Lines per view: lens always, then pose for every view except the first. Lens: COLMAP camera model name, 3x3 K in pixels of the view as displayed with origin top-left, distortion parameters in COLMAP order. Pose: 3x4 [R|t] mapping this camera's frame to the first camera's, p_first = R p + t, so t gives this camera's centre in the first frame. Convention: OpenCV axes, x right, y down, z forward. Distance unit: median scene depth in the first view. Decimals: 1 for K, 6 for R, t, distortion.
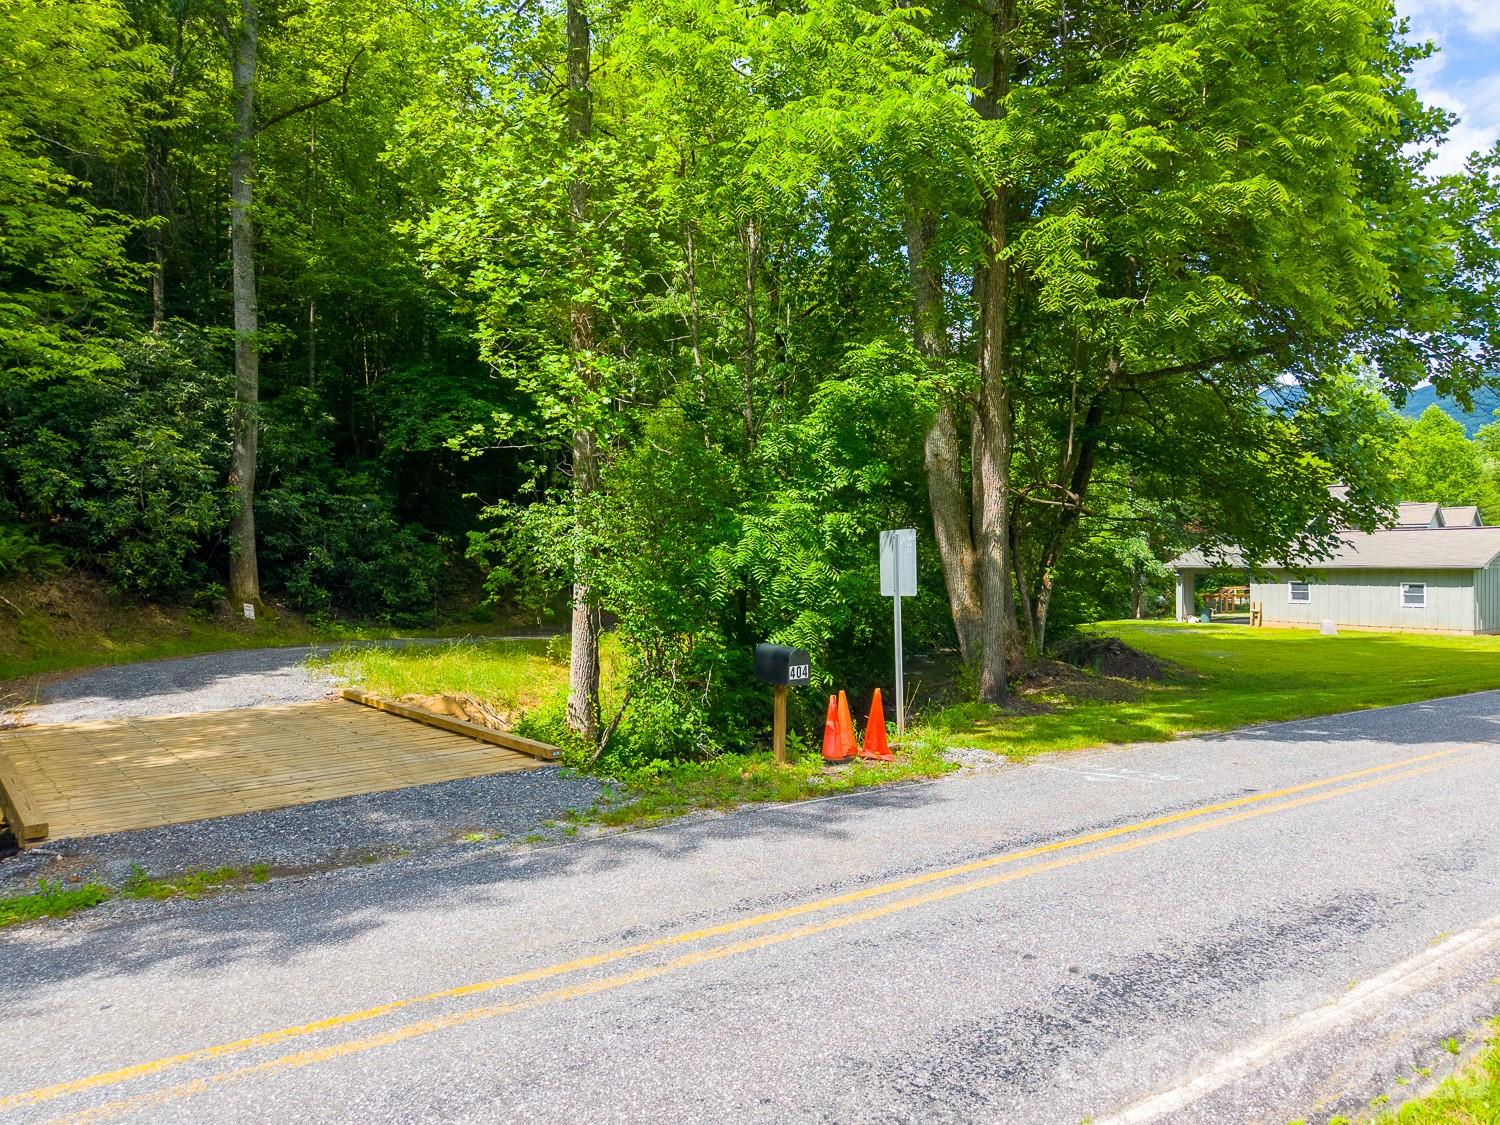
lens RADIAL K [[1040.1, 0, 709.9], [0, 1040.1, 562.8], [0, 0, 1]] dist [0.025222, -0.021022]
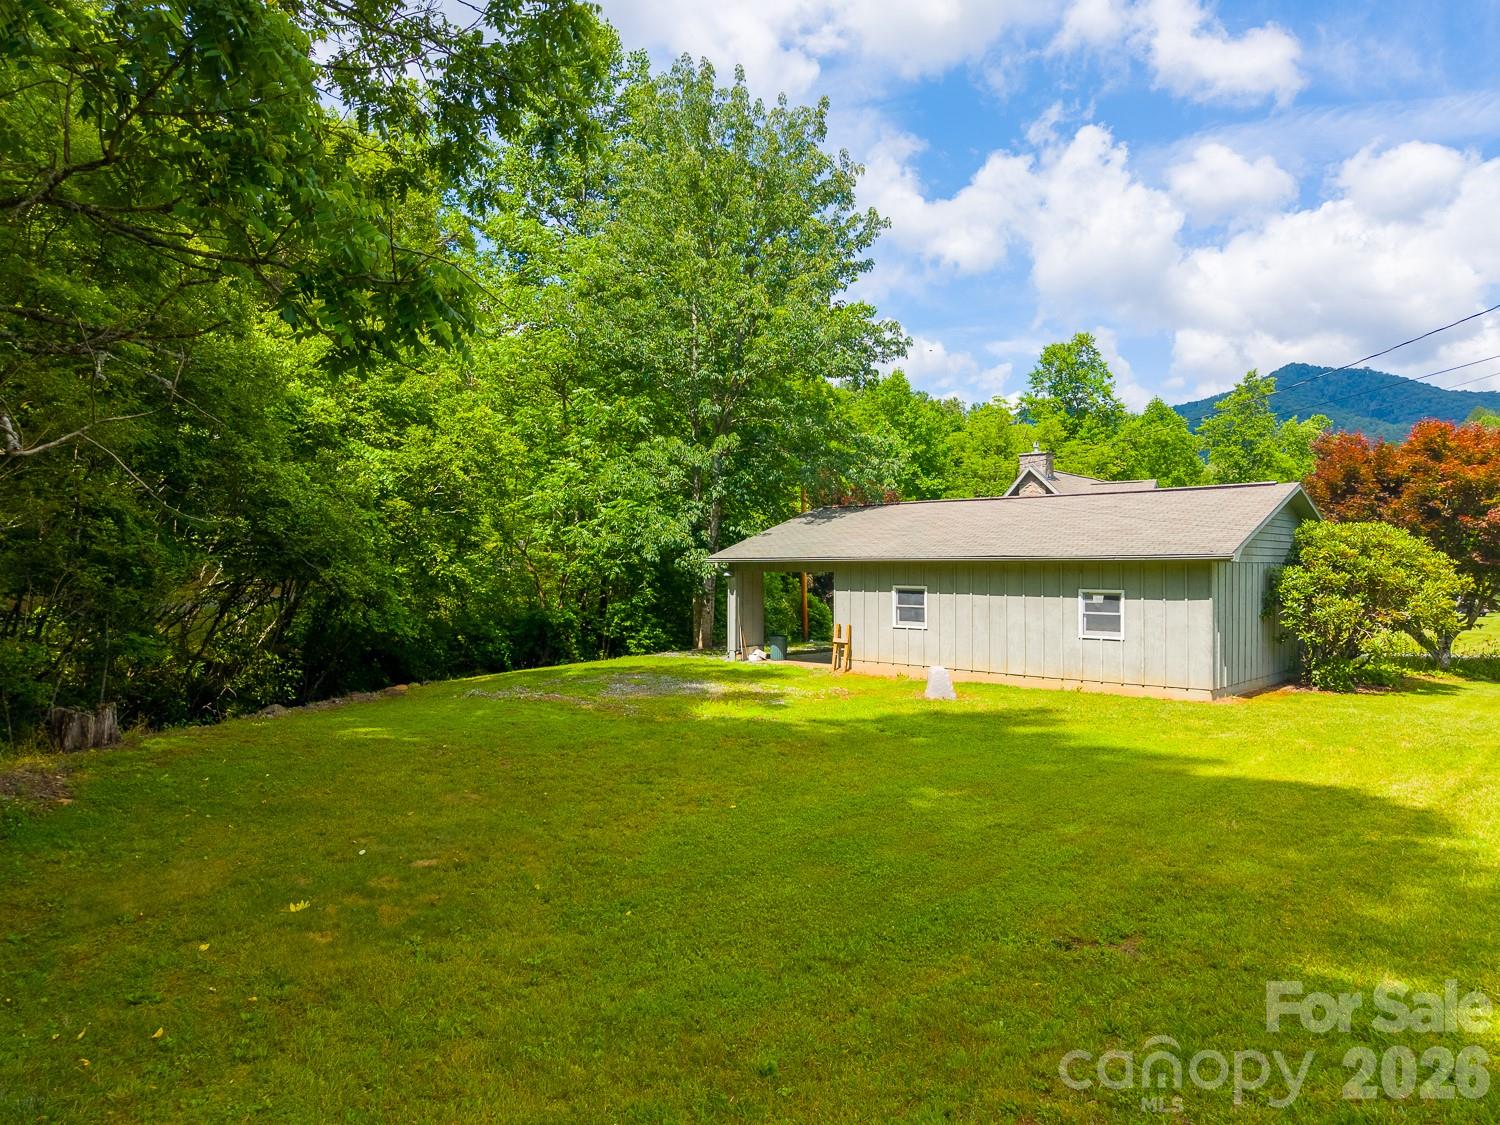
lens RADIAL K [[1036.4, 0, 740.4], [0, 1036.4, 570.1], [0, 0, 1]] dist [0.060694, -0.091145]
pose [[0.975315, 0.008049, 0.220669, 0.333736], [-0.008475, 0.999964, 0.000985, 0.008939], [-0.220653, -0.002831, 0.975348, 0.469498]]
